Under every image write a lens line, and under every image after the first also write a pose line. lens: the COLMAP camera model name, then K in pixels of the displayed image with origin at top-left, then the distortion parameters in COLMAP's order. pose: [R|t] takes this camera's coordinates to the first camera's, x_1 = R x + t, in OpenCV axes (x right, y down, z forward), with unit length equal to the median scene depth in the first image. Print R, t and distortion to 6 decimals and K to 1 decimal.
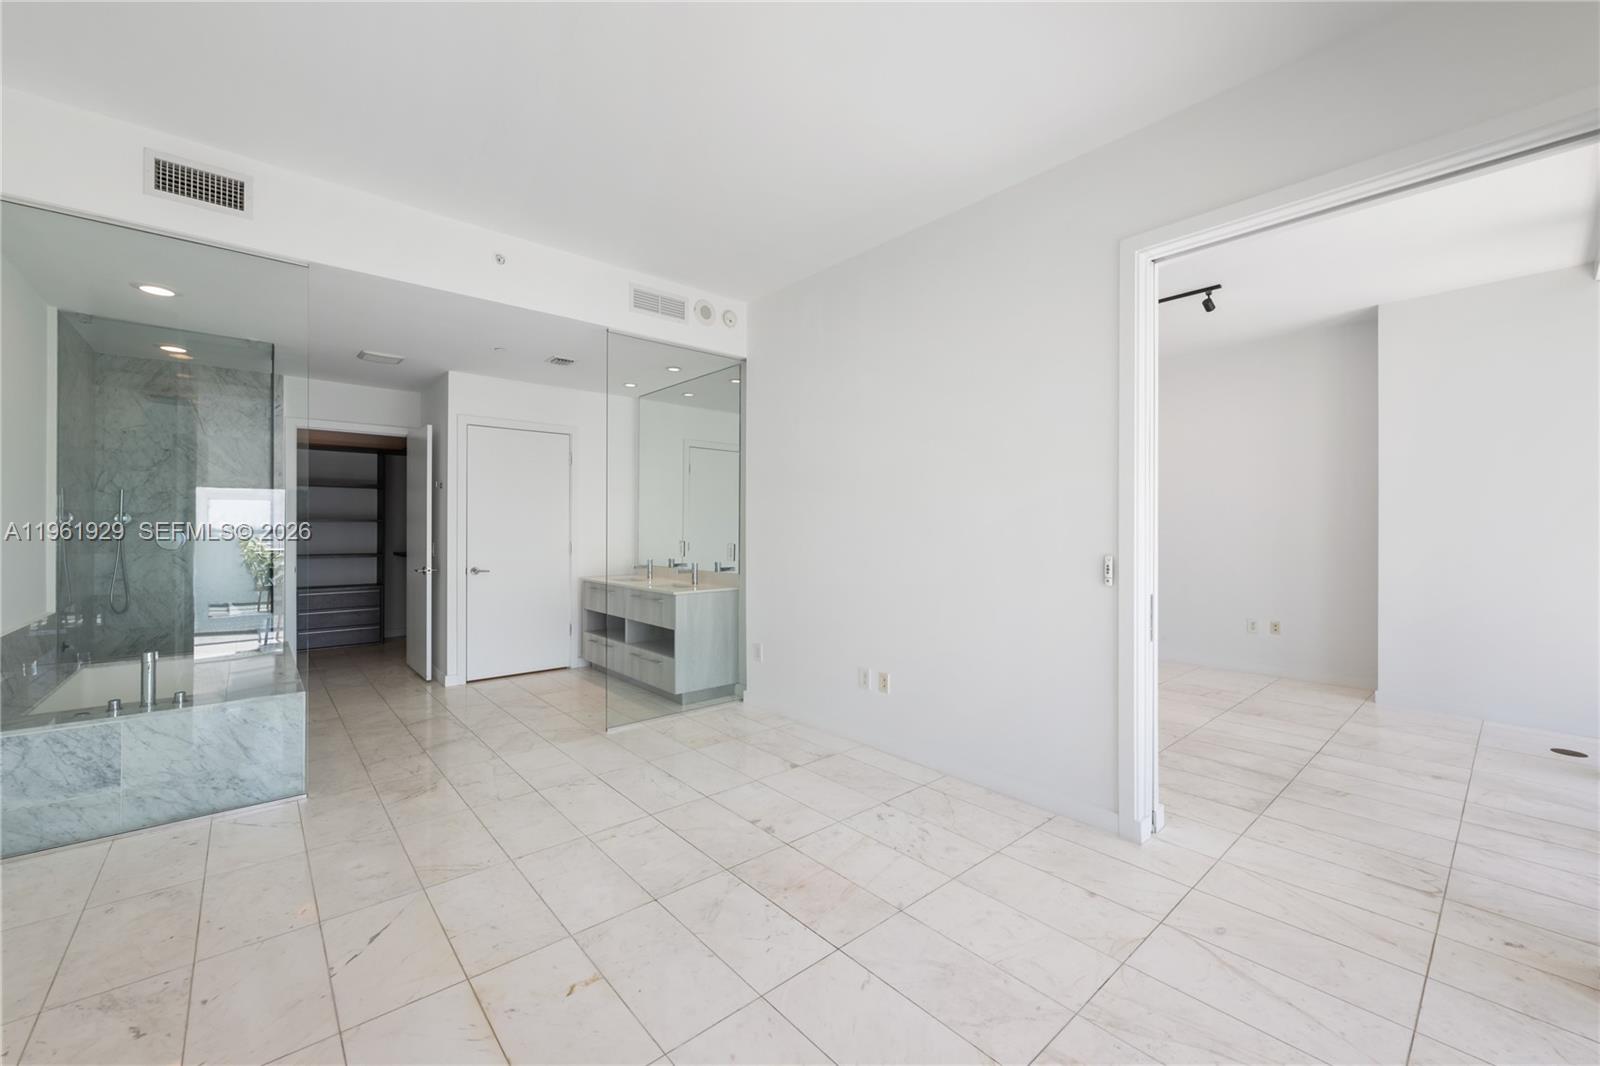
lens RADIAL K [[638.9, 0, 794.8], [0, 638.9, 528.3], [0, 0, 1]] dist [0.000033, -0.000403]
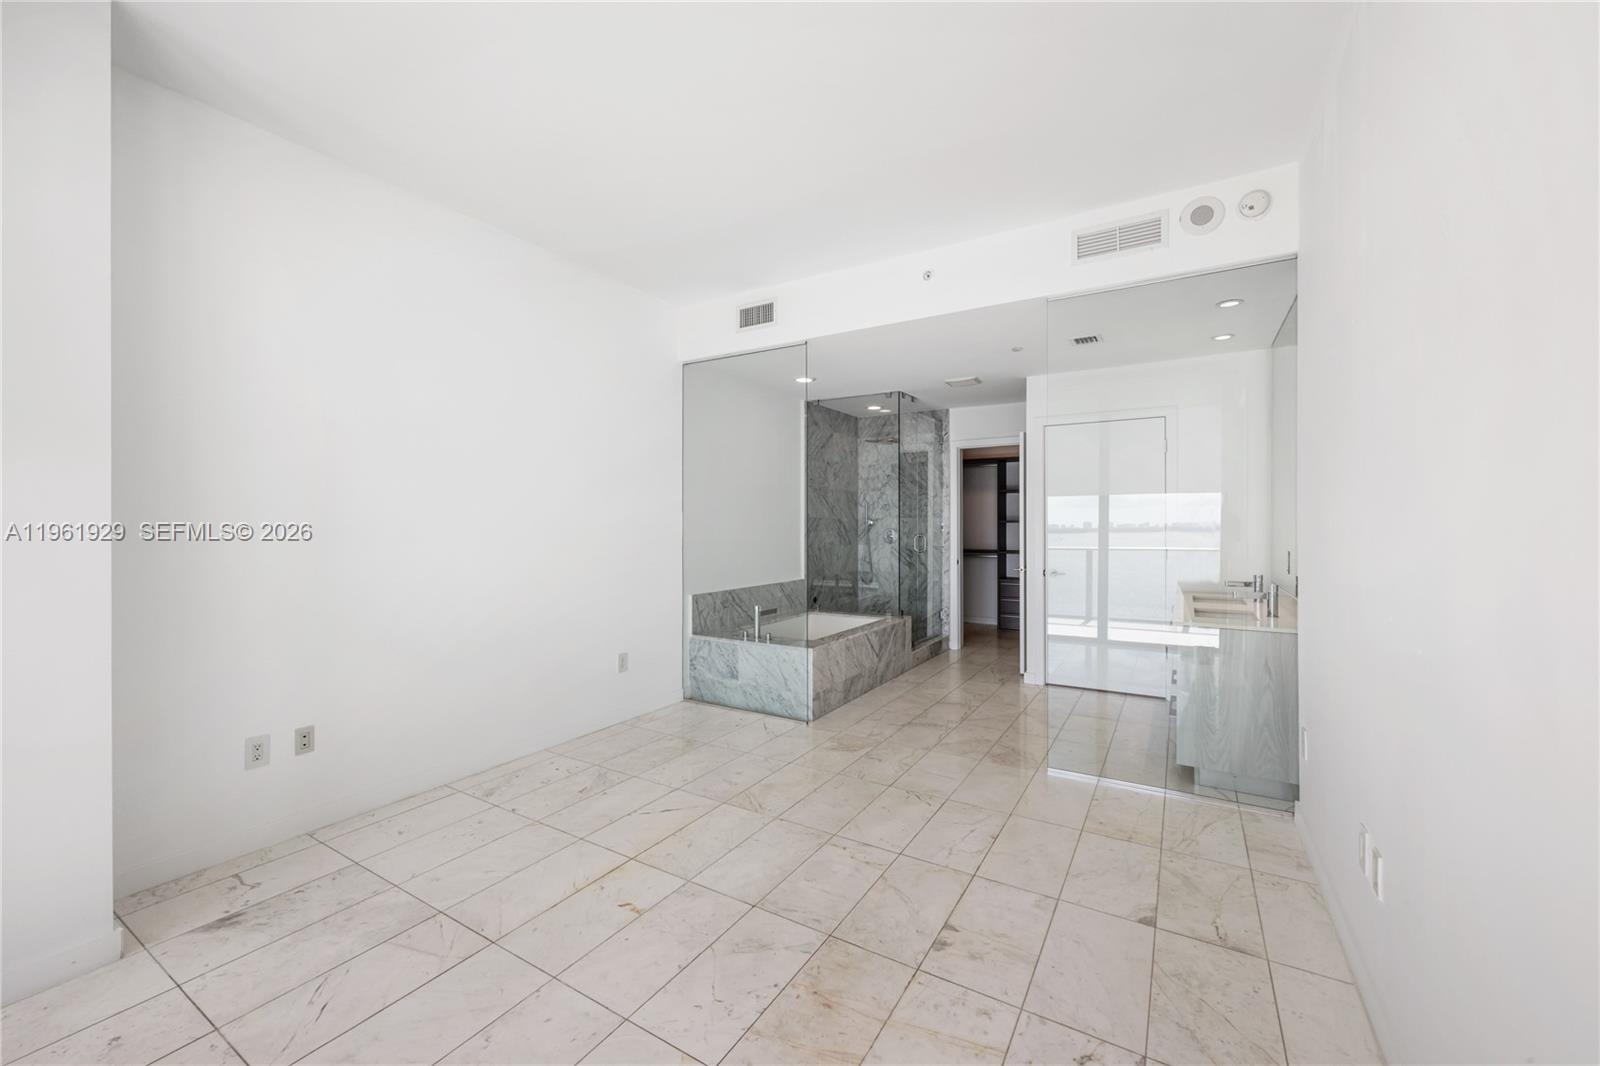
lens RADIAL K [[638.9, 0, 790.3], [0, 638.9, 525.9], [0, 0, 1]] dist [0.000033, -0.000403]
pose [[0.292763, 0.000317, -0.956185, 0.370832], [0.001415, 0.999999, 0.000765, -0.008724], [0.956184, -0.001577, 0.292762, 0.371301]]
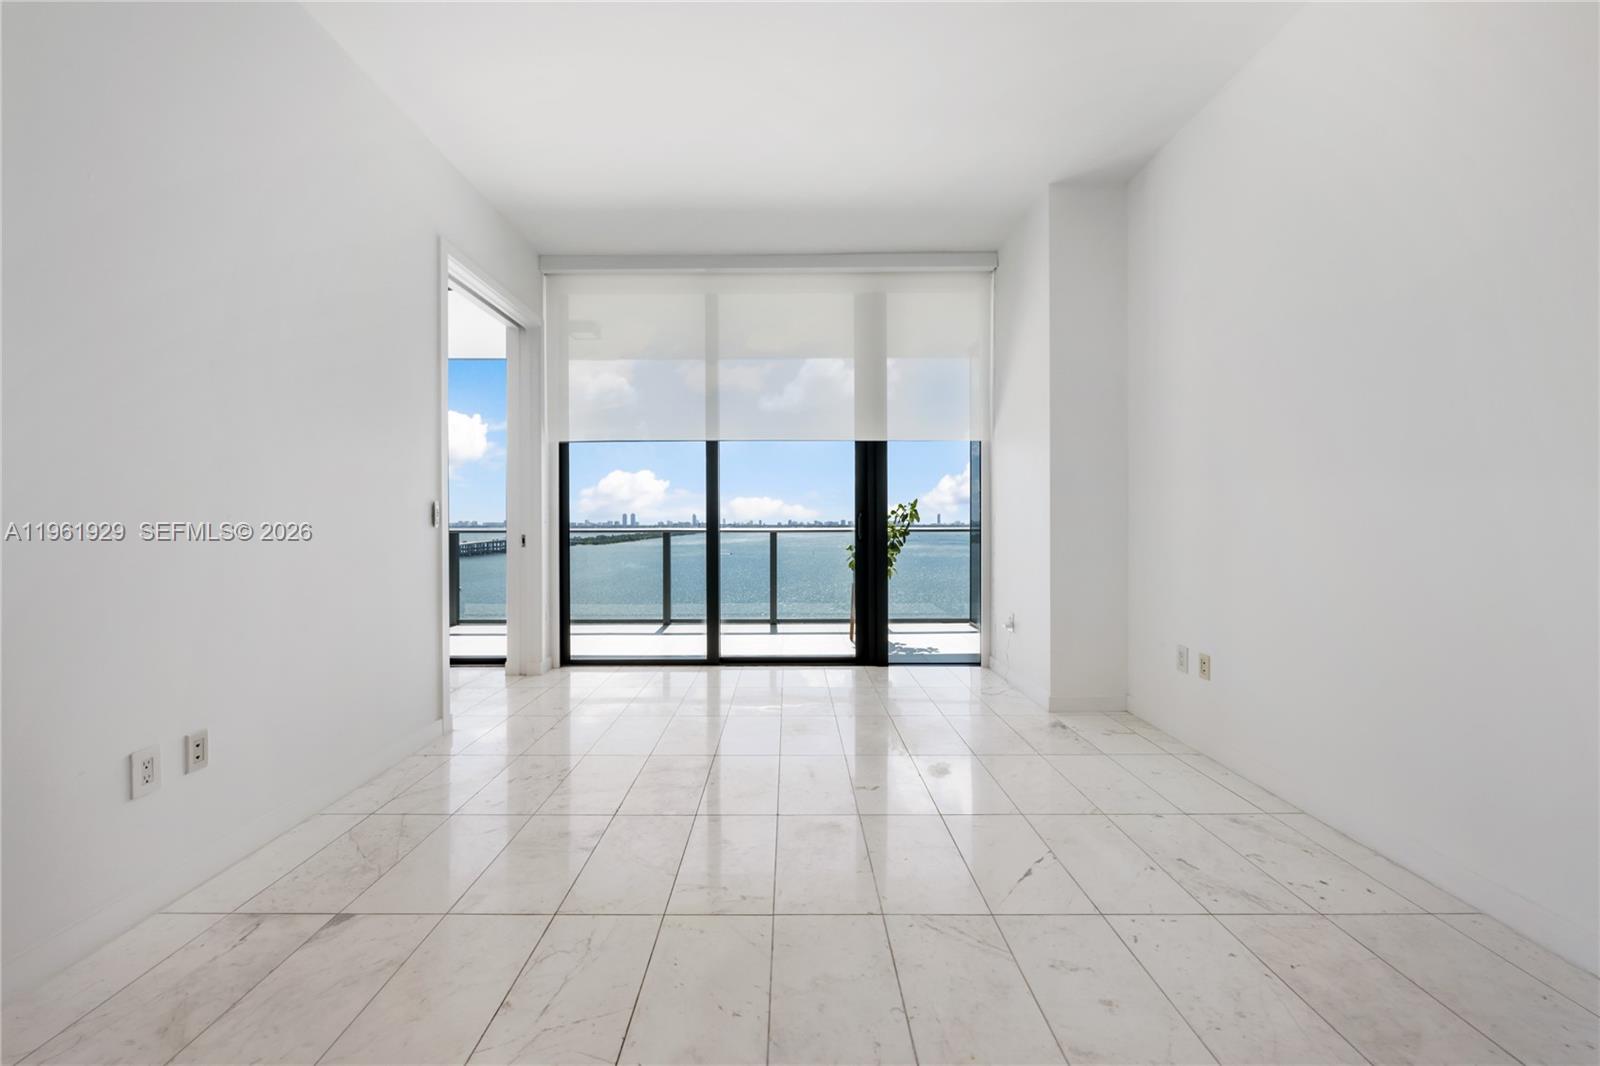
lens RADIAL K [[638.9, 0, 788.6], [0, 638.9, 527.6], [0, 0, 1]] dist [0.000033, -0.000403]
pose [[-0.756494, -0.009361, 0.653934, -0.448038], [0.000984, 0.999880, 0.015451, 0.044041], [-0.654000, 0.012332, -0.756394, 0.868859]]
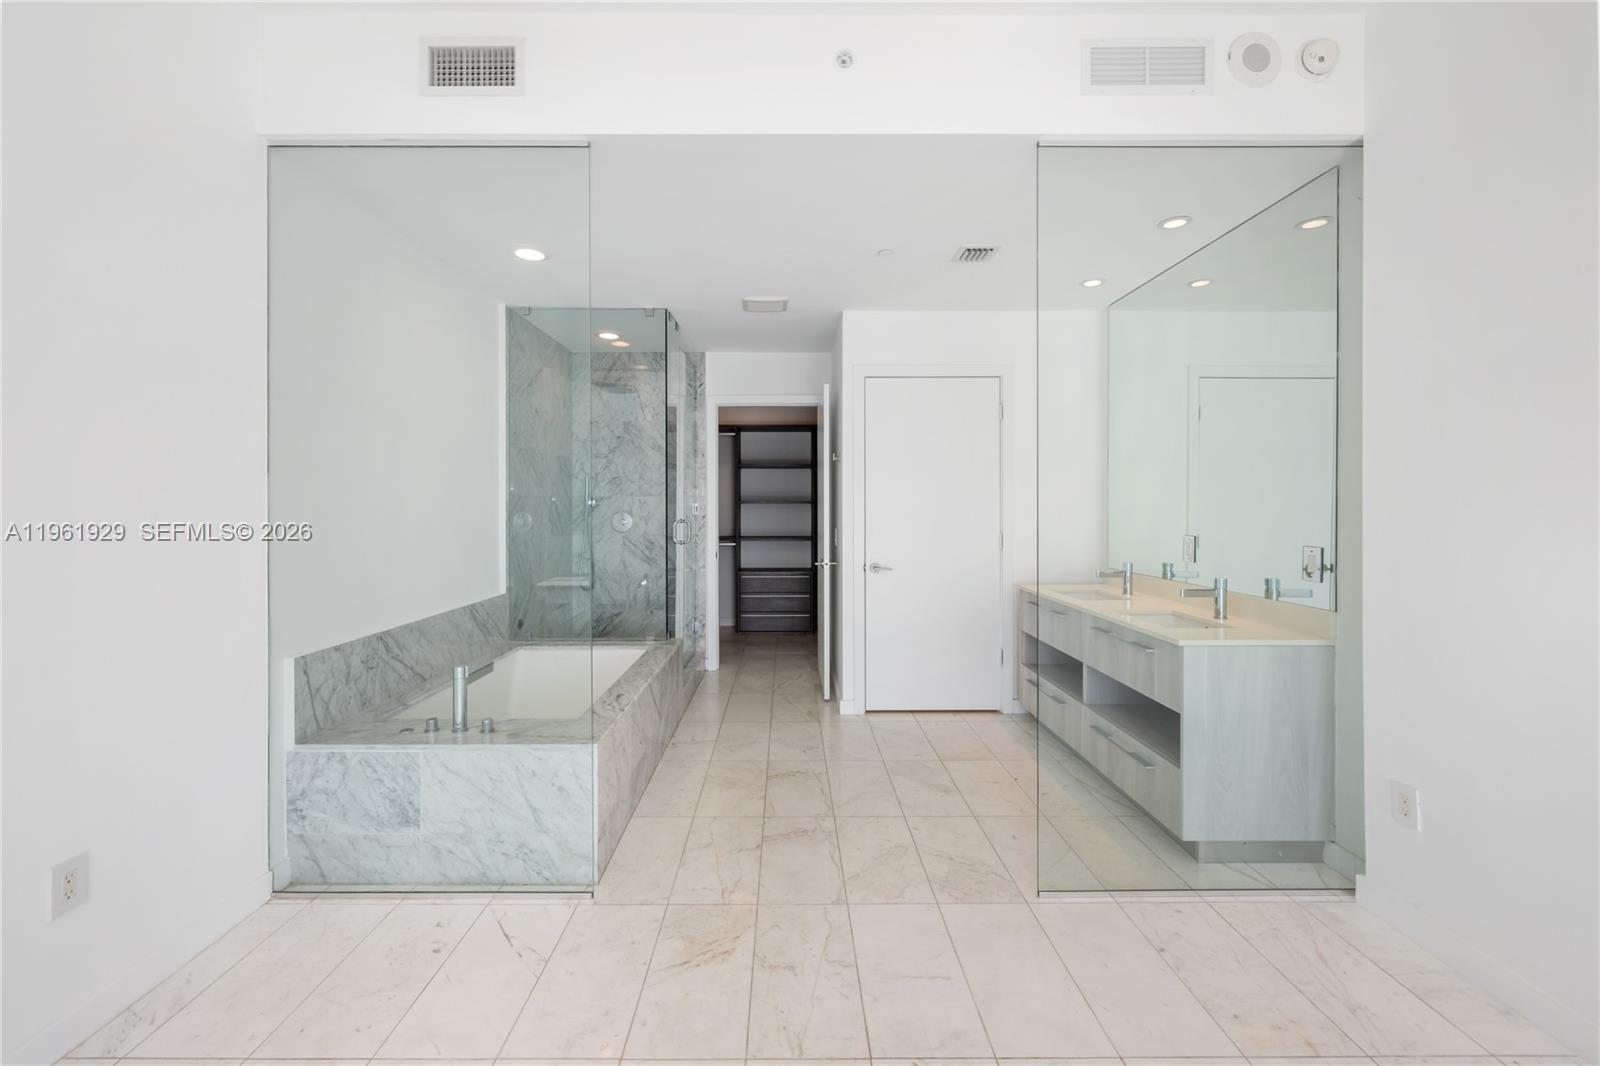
lens RADIAL K [[638.9, 0, 786.8], [0, 638.9, 508.1], [0, 0, 1]] dist [0.000033, -0.000403]
pose [[0.755608, -0.000910, -0.655024, -0.090803], [0.002879, 0.999994, 0.001932, -0.007511], [0.655018, -0.003346, 0.755606, 0.404589]]
